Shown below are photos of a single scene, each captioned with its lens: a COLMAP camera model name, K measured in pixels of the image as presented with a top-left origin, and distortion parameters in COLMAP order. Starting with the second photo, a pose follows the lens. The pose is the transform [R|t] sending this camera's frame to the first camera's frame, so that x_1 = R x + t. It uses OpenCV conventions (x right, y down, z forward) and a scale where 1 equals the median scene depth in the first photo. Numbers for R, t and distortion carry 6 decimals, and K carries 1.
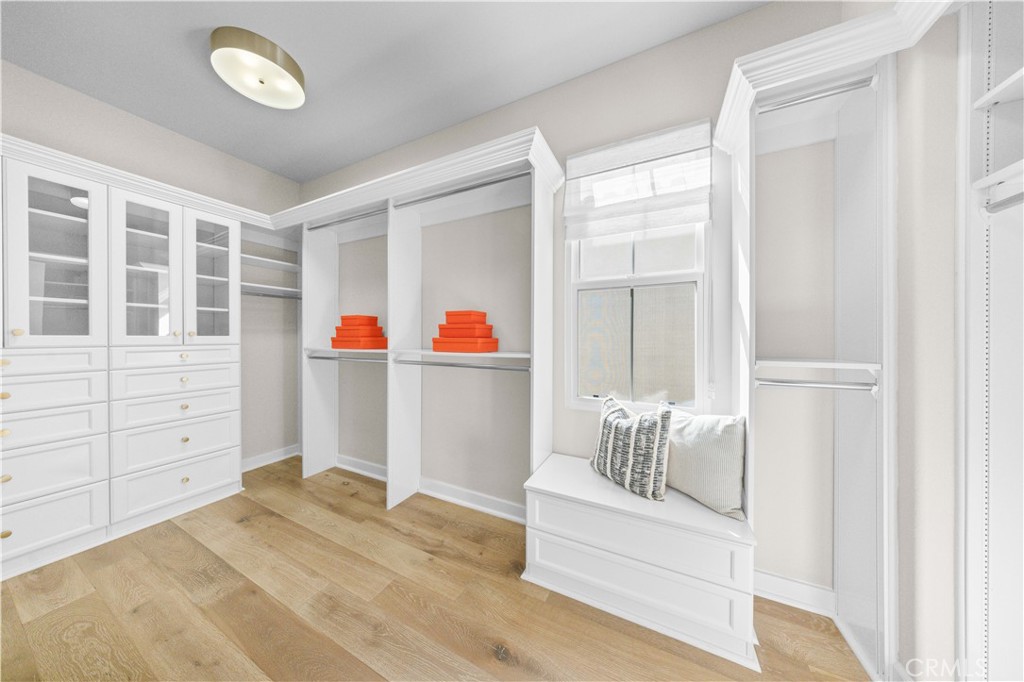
lens RADIAL K [[298.5, 0, 509.3], [0, 298.5, 338.1], [0, 0, 1]] dist [0.001489, 0.000196]
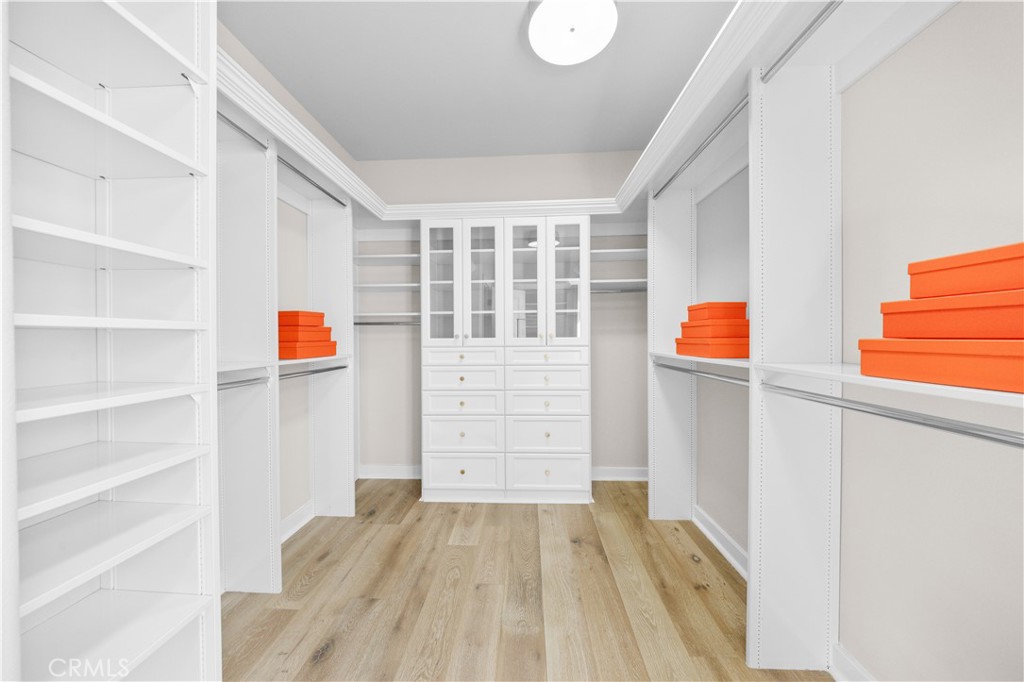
lens RADIAL K [[348.9, 0, 488.5], [0, 348.9, 340.2], [0, 0, 1]] dist [-0.000326, -0.000524]
pose [[0.408668, 0.000452, -0.912683, -0.039221], [0.004151, 0.999989, 0.002354, -0.002754], [0.912674, -0.004751, 0.408661, 0.358315]]
